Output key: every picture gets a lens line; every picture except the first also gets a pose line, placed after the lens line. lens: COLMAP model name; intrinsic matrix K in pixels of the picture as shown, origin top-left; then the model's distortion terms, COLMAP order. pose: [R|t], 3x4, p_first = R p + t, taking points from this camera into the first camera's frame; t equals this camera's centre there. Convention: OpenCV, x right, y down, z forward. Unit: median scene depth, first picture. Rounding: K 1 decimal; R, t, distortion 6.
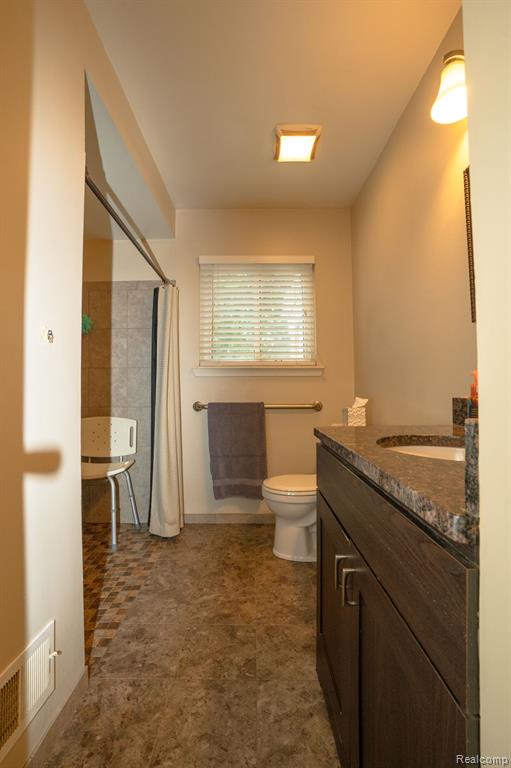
lens RADIAL K [[363.5, 0, 255.5], [0, 363.5, 383.6], [0, 0, 1]] dist [-0.057878, 0.018342]
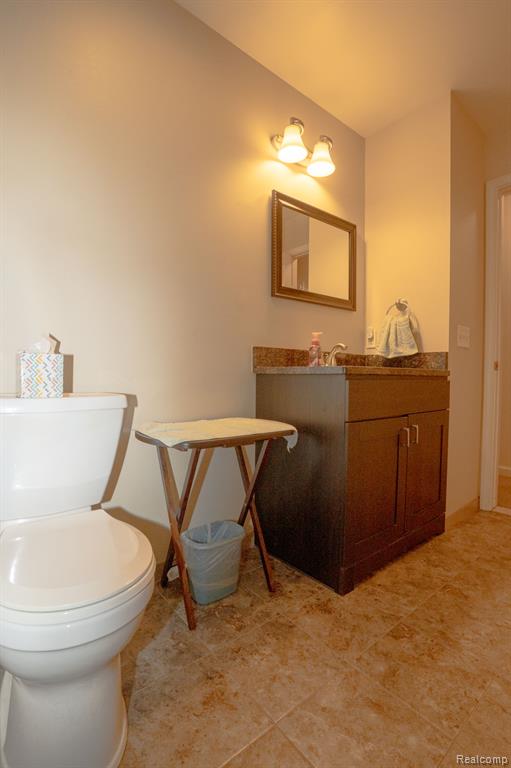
lens RADIAL K [[363.5, 0, 255.0], [0, 363.5, 384.1], [0, 0, 1]] dist [-0.057878, 0.018342]
pose [[-0.636857, -0.011582, 0.770895, -0.431798], [-0.018303, 0.999832, -0.000099, 0.164830], [-0.770764, -0.014173, -0.636963, 1.721339]]
